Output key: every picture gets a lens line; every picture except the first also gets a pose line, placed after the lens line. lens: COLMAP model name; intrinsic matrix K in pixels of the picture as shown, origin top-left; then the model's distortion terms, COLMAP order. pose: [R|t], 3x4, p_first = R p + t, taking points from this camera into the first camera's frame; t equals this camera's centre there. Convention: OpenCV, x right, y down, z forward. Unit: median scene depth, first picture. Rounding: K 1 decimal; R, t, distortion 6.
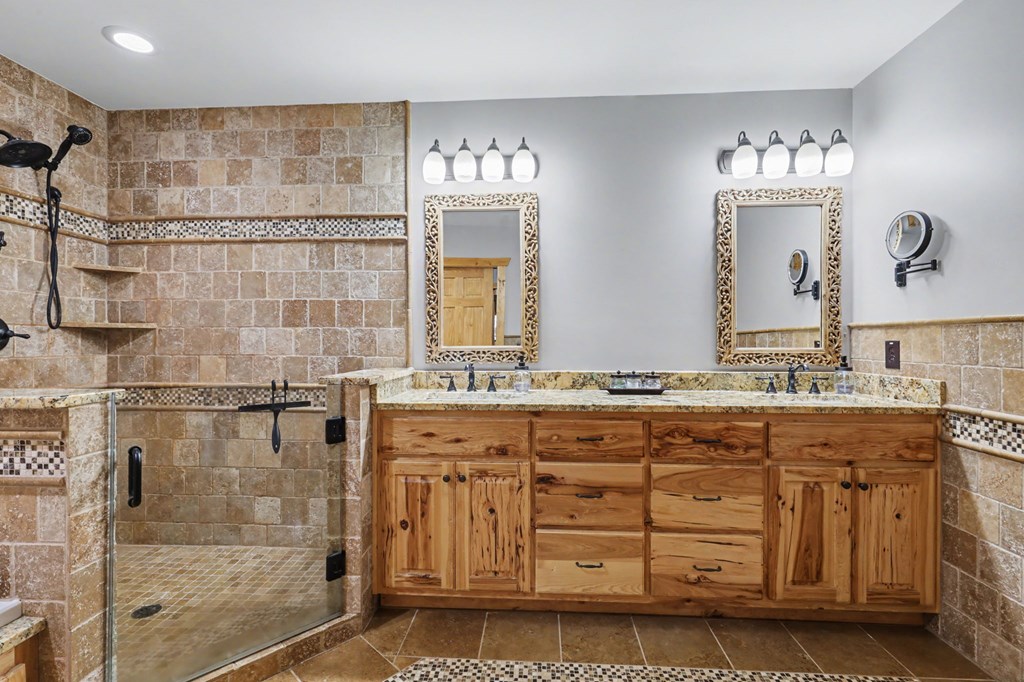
lens RADIAL K [[473.0, 0, 506.4], [0, 473.0, 341.0], [0, 0, 1]] dist [0.000085, 0.000696]
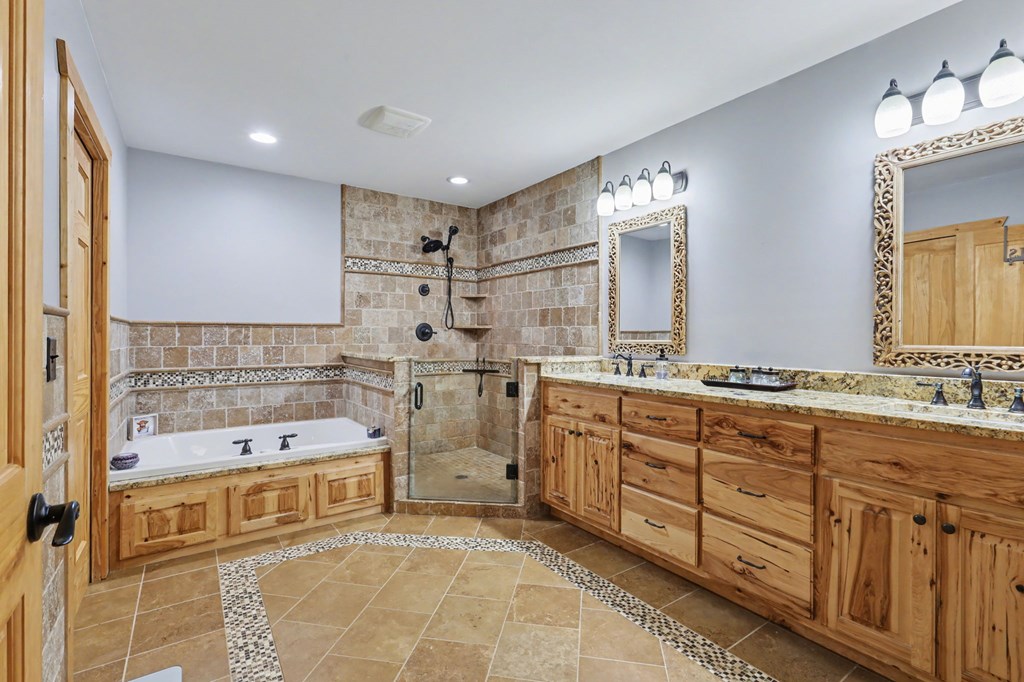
lens RADIAL K [[460.0, 0, 502.9], [0, 460.0, 335.9], [0, 0, 1]] dist [0.001231, -0.000977]
pose [[0.617709, 0.002652, -0.786403, 0.685738], [-0.005465, 0.999985, -0.000920, 0.003133], [0.786388, 0.004866, 0.617714, -0.013248]]
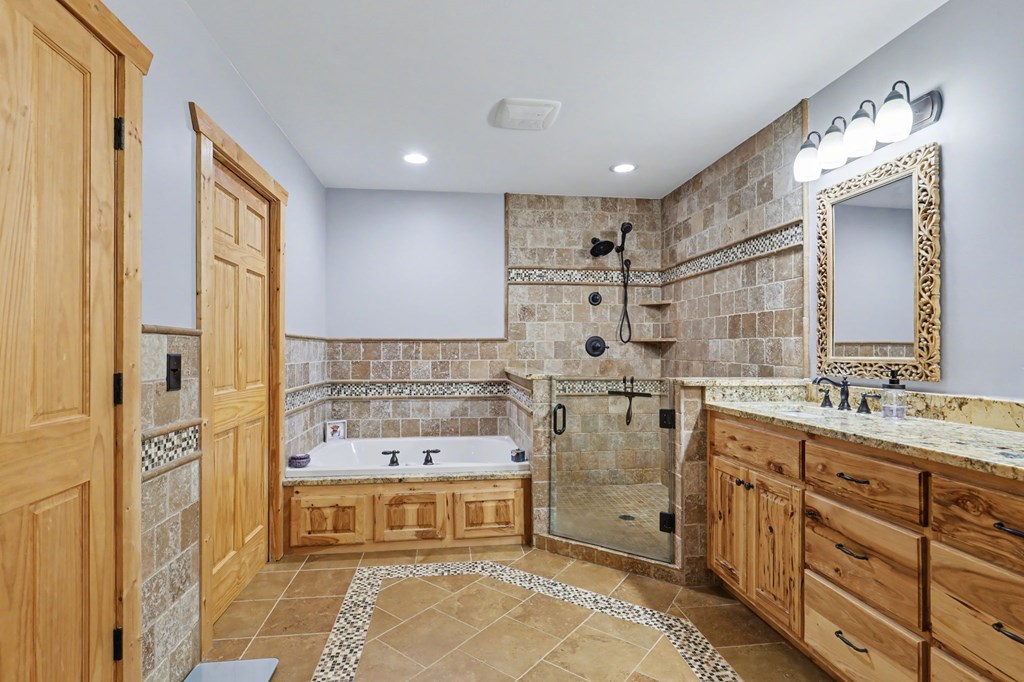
lens RADIAL K [[489.6, 0, 505.6], [0, 489.6, 347.6], [0, 0, 1]] dist [0.001166, -0.001790]
pose [[0.187037, -0.002622, -0.982349, 0.690277], [-0.003190, 0.999990, -0.003277, -0.000838], [0.982348, 0.003746, 0.187026, 0.240008]]
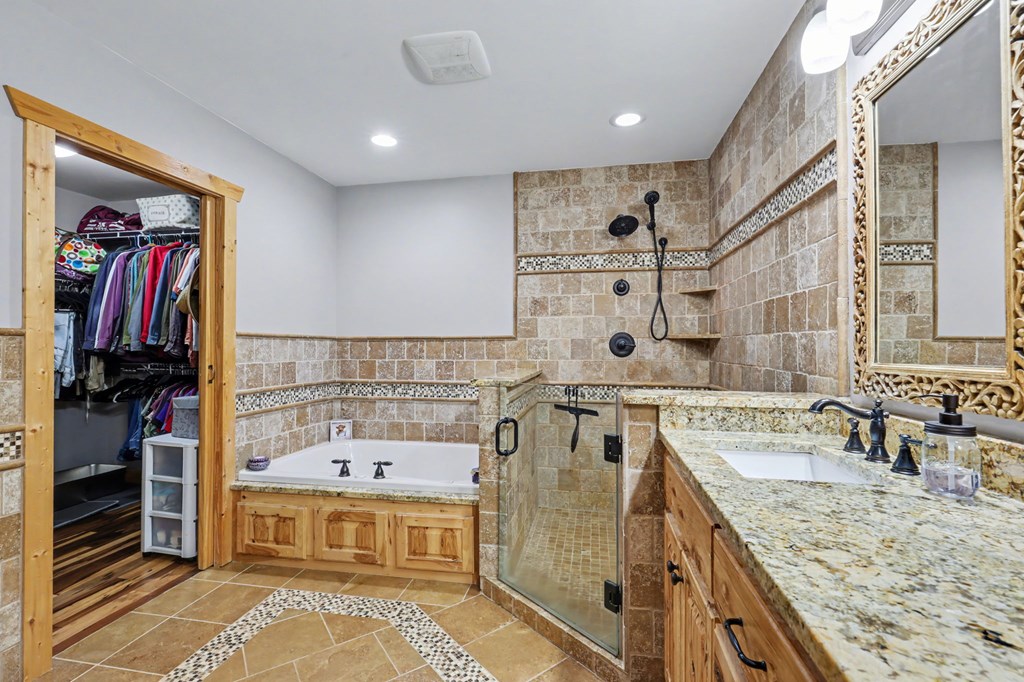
lens RADIAL K [[460.0, 0, 507.4], [0, 460.0, 342.2], [0, 0, 1]] dist [0.001231, -0.000977]
pose [[-0.113332, -0.009089, -0.993516, 0.428826], [-0.002667, 0.999957, -0.008844, -0.006282], [0.993554, 0.001648, -0.113352, 0.699751]]
